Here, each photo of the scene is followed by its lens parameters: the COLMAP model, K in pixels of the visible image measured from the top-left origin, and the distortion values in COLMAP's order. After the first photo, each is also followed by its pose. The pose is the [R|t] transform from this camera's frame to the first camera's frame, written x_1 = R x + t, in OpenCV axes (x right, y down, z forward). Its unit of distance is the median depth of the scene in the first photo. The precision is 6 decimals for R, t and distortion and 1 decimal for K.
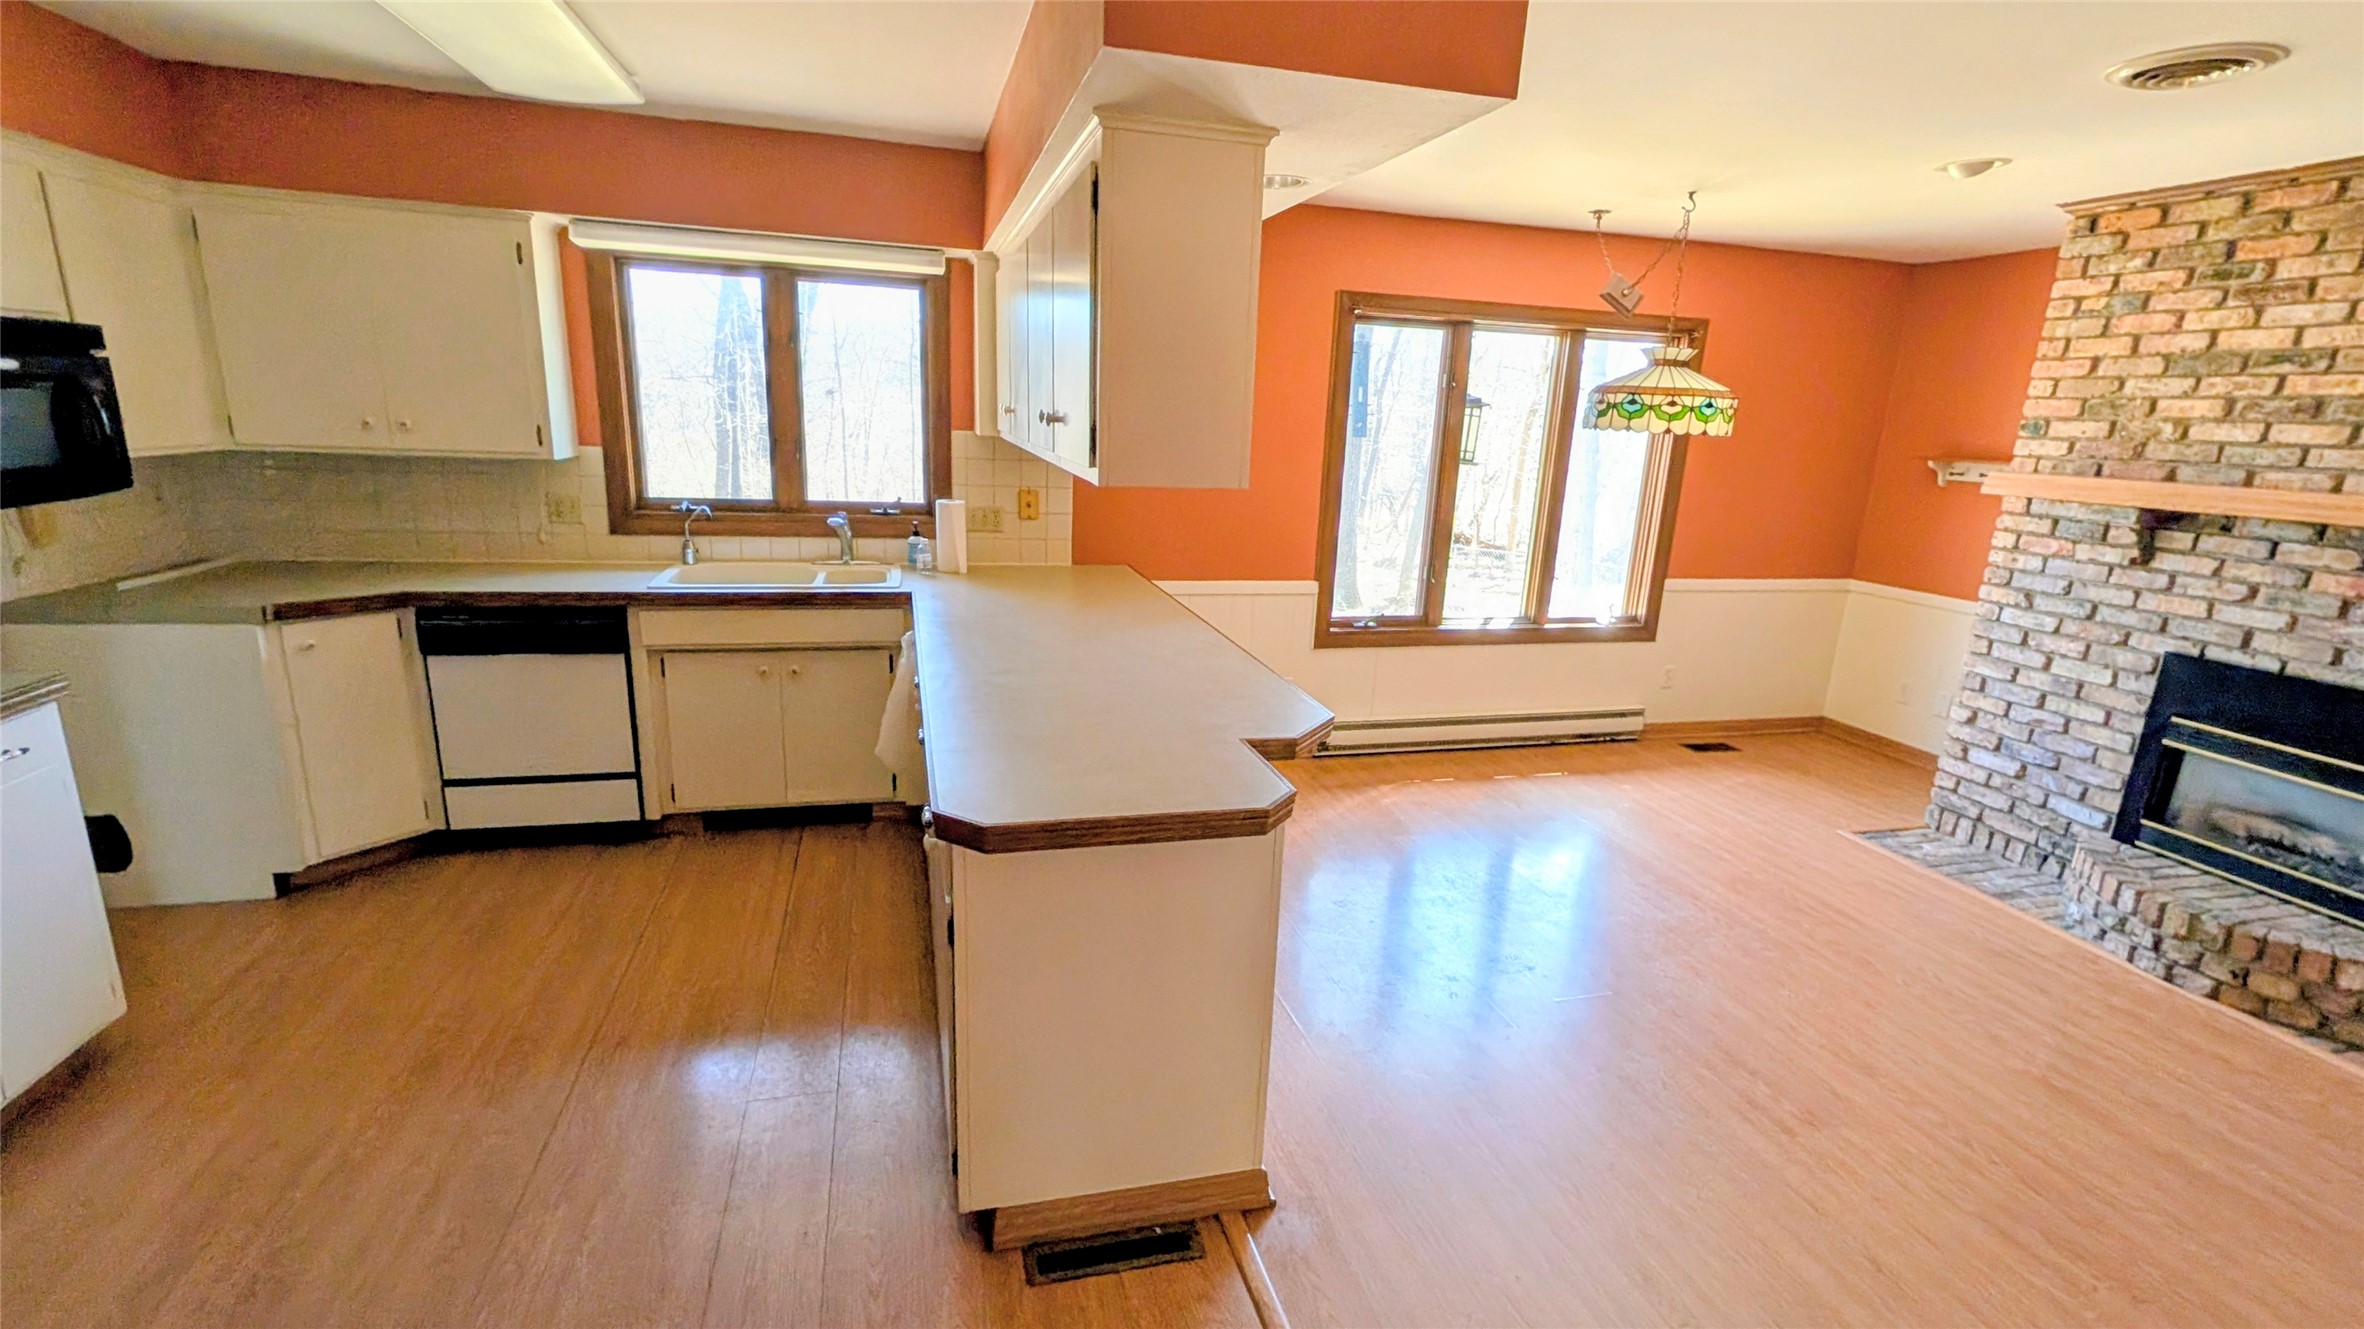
lens RADIAL K [[1041.0, 0, 1190.6], [0, 1041.0, 681.7], [0, 0, 1]] dist [-0.000050, 0.000486]
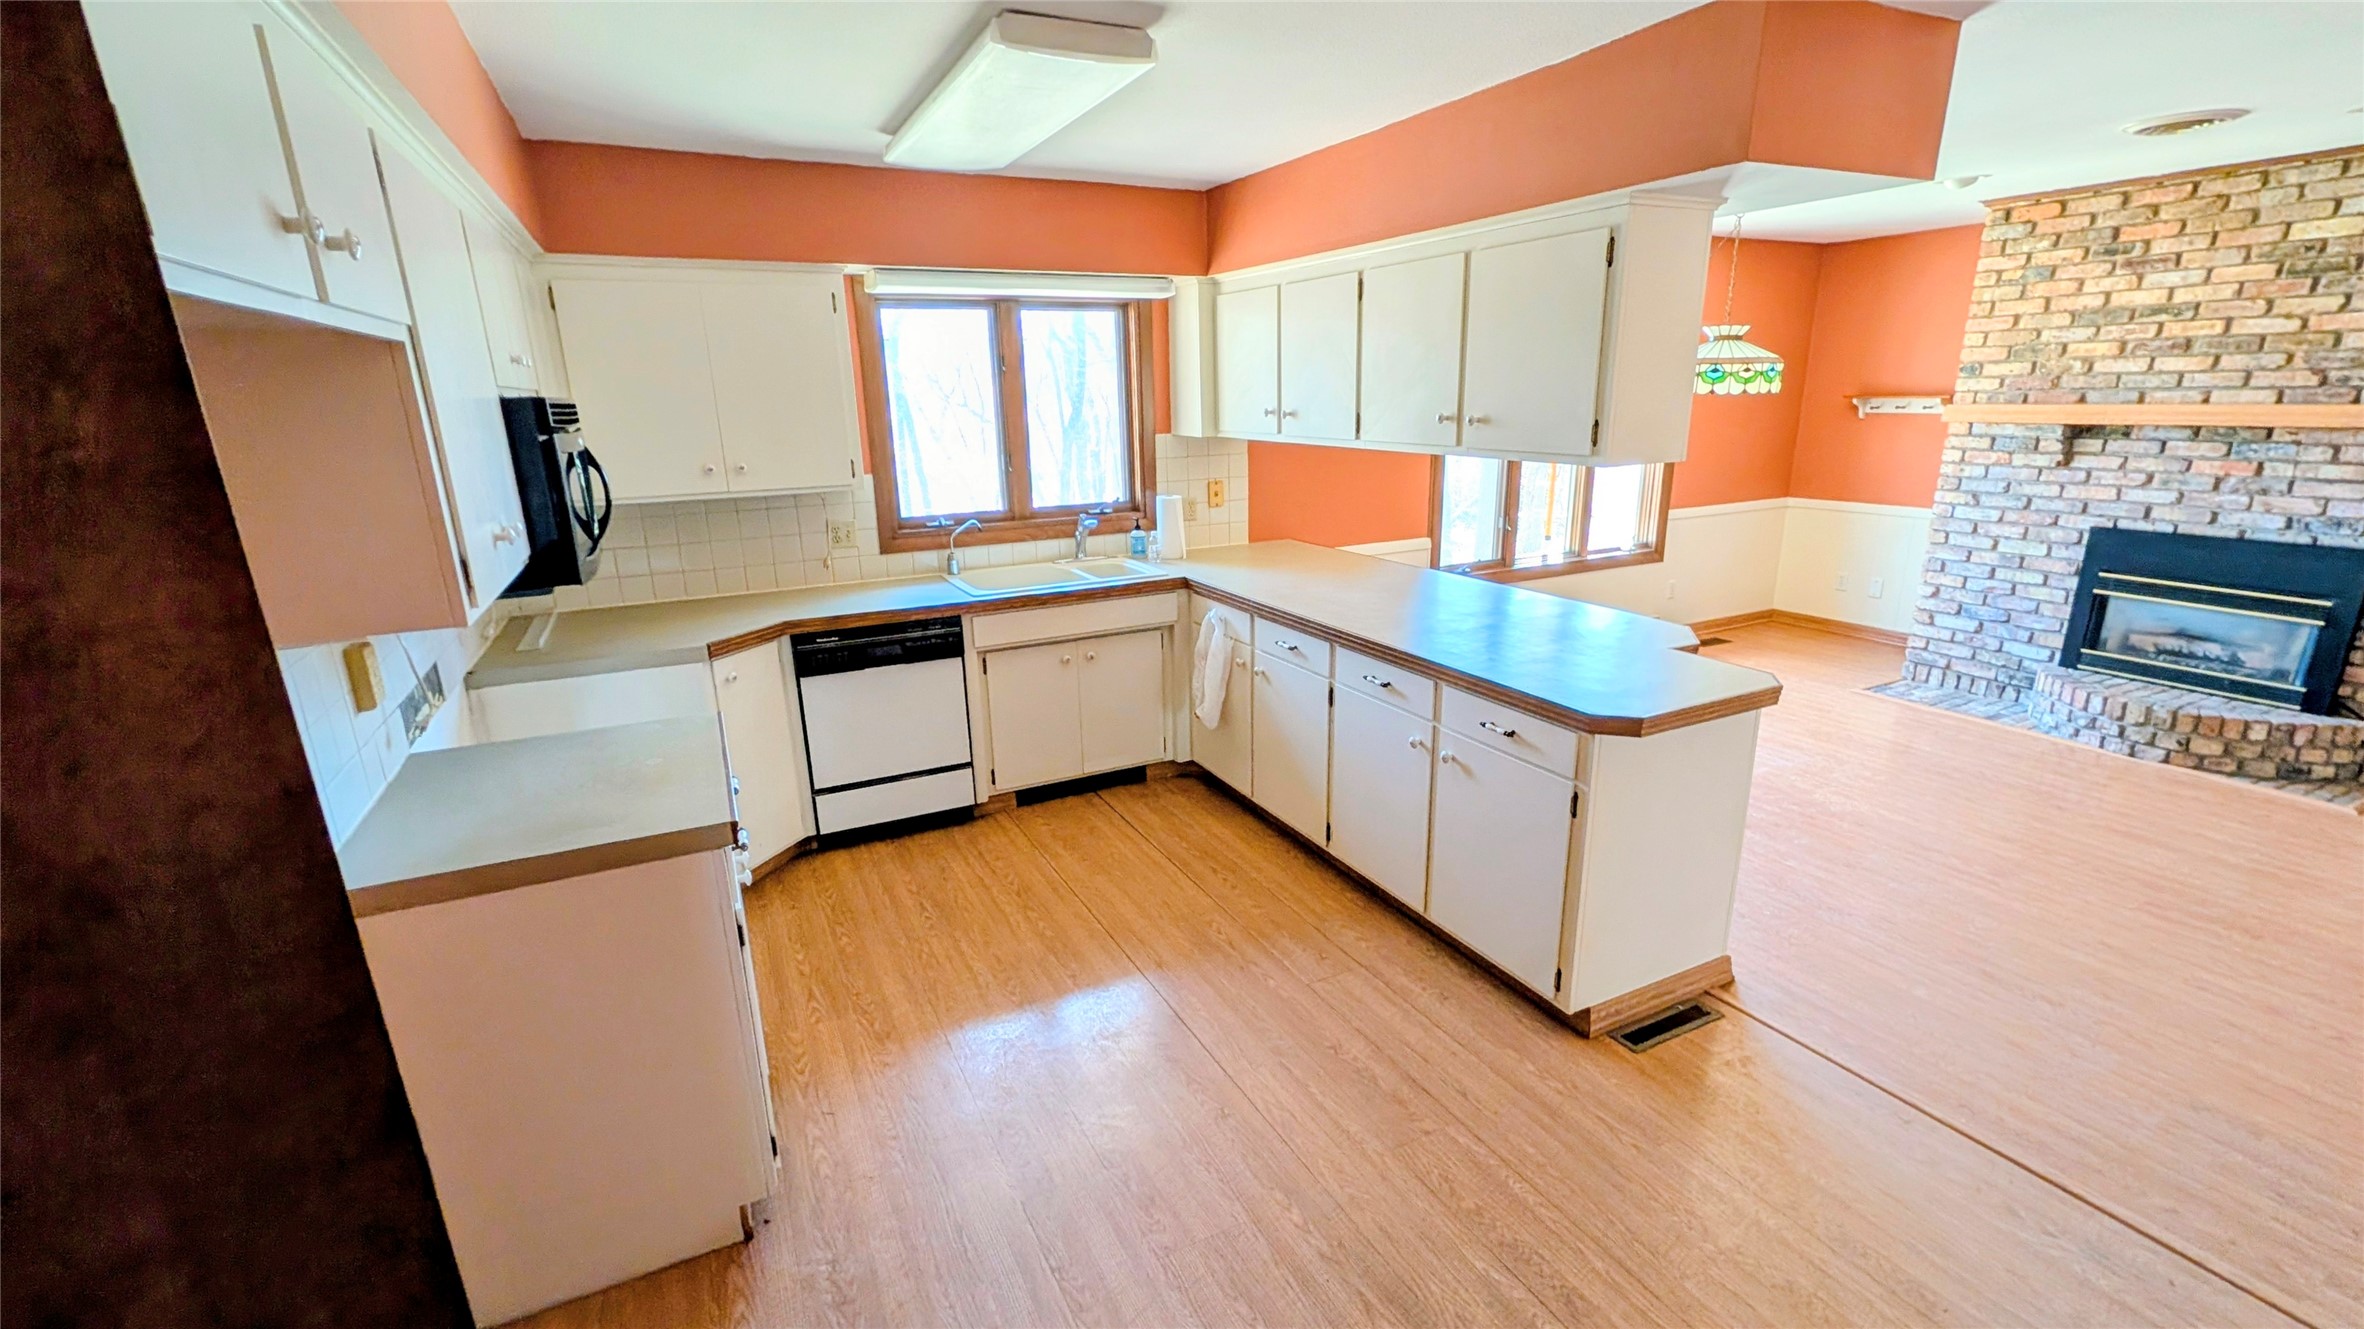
lens RADIAL K [[1002.4, 0, 1175.6], [0, 1002.4, 682.4], [0, 0, 1]] dist [0.000224, -0.000166]
pose [[0.977554, -0.120266, 0.172988, -0.484033], [0.114877, 0.992539, 0.040871, -0.016325], [-0.176613, -0.020081, 0.984076, -0.098904]]
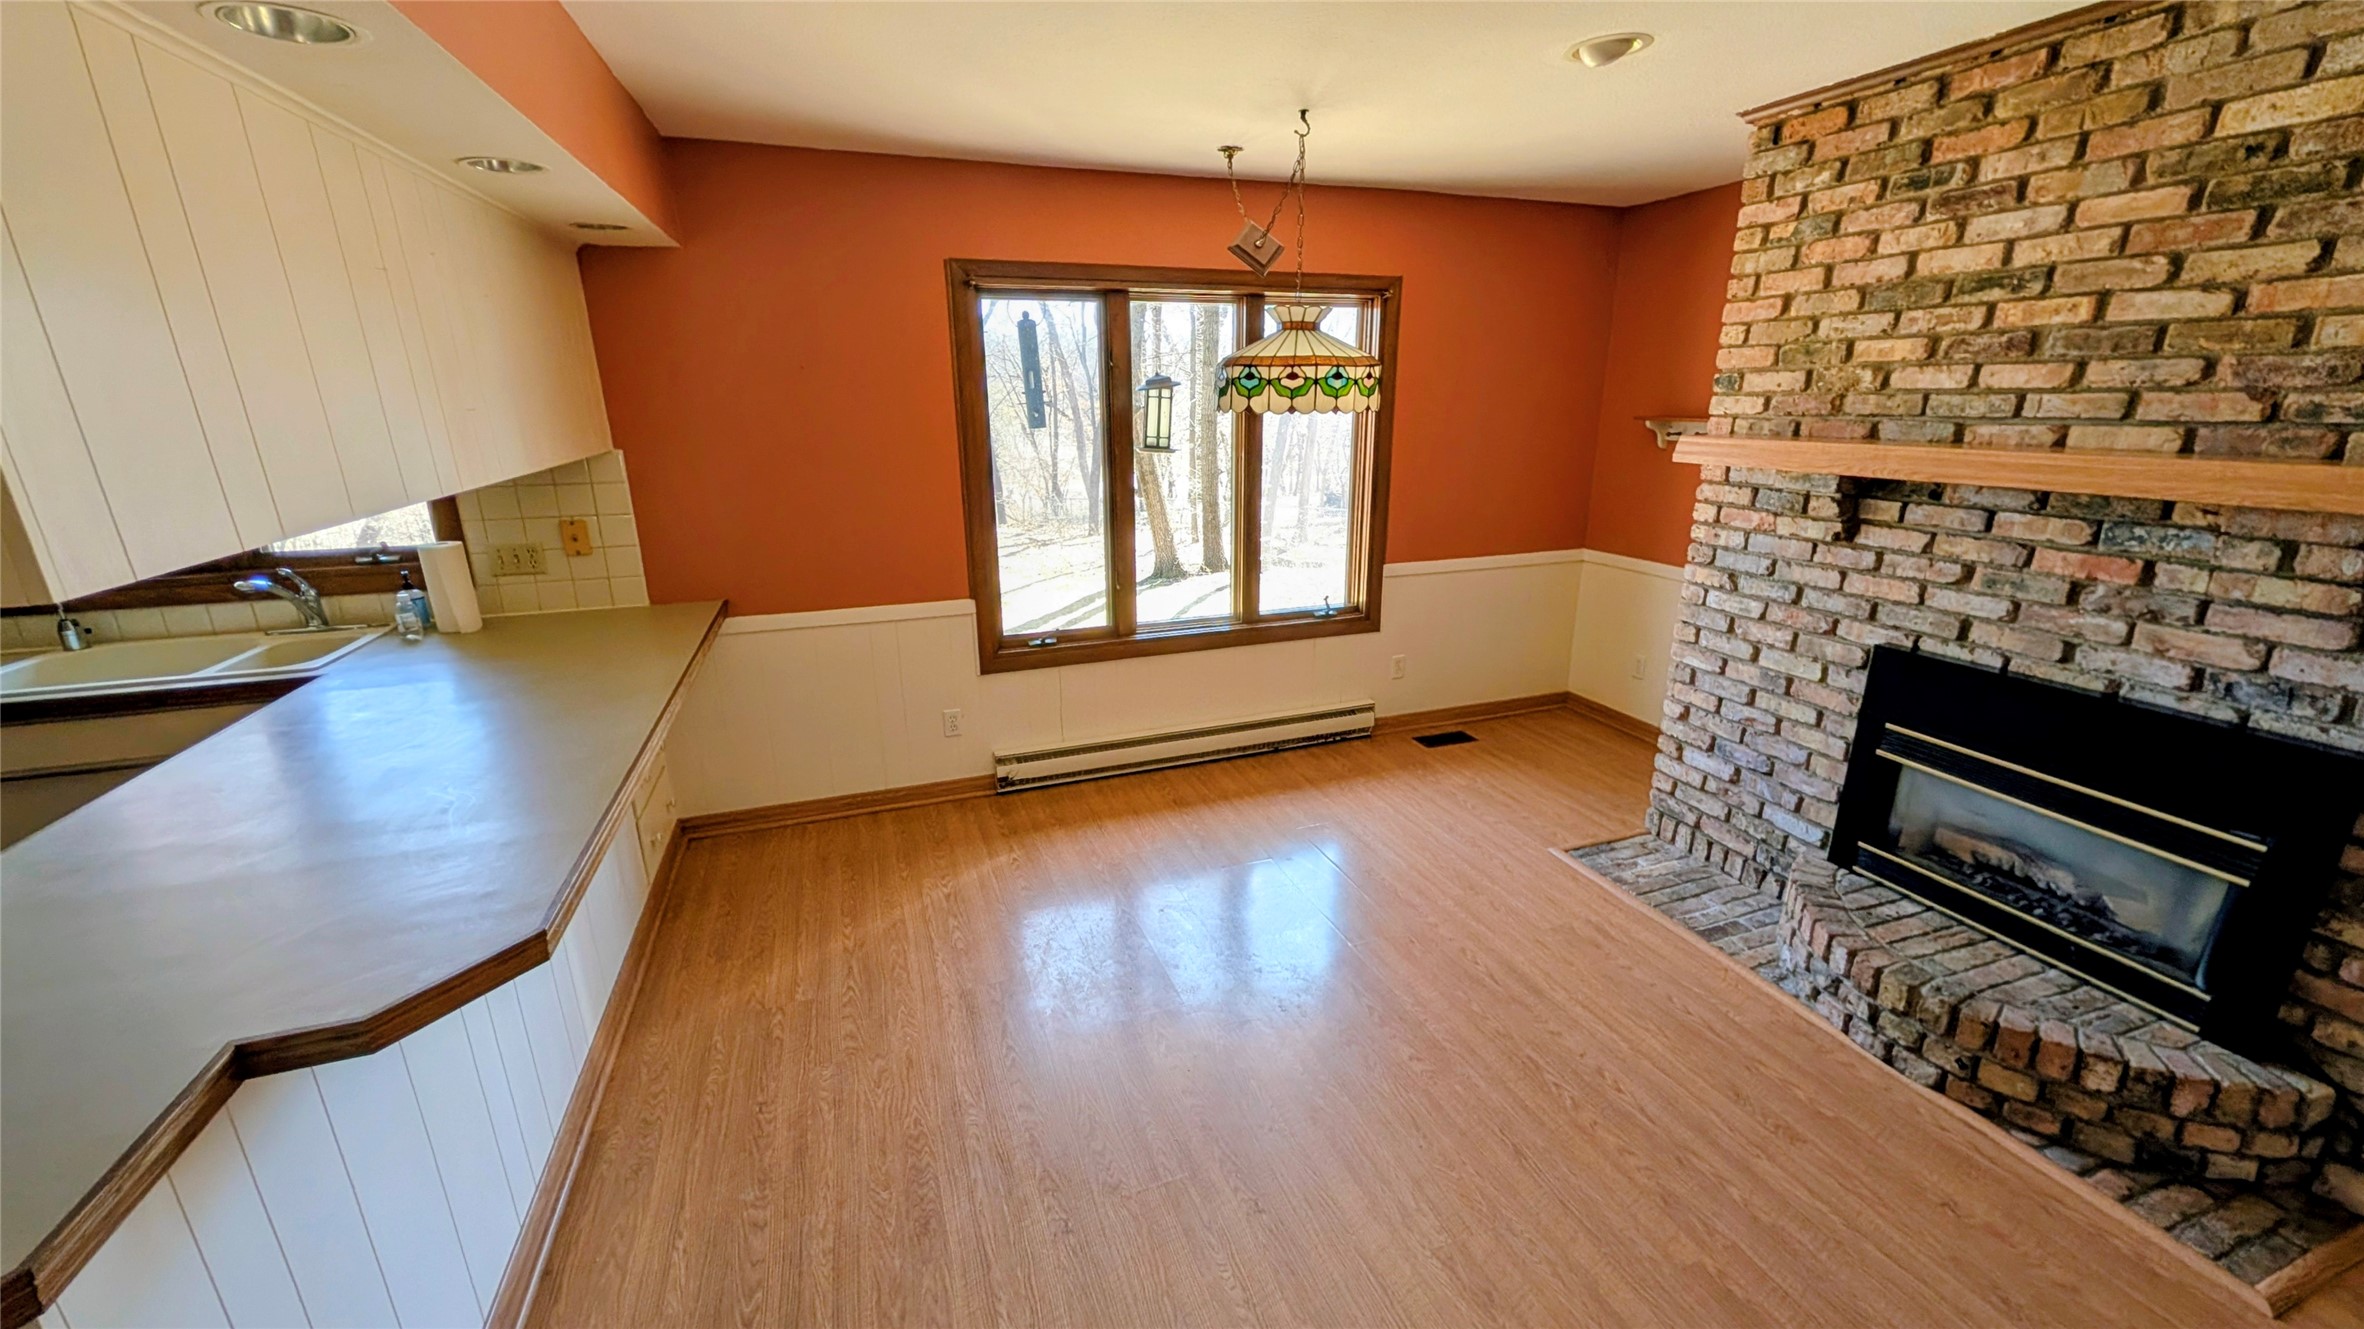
lens RADIAL K [[897.4, 0, 1198.6], [0, 897.4, 659.0], [0, 0, 1]] dist [0.001766, -0.000404]
pose [[0.995134, -0.072247, 0.066993, 0.325579], [0.069927, 0.996890, 0.036350, -0.077232], [-0.069410, -0.031489, 0.997091, 0.298783]]
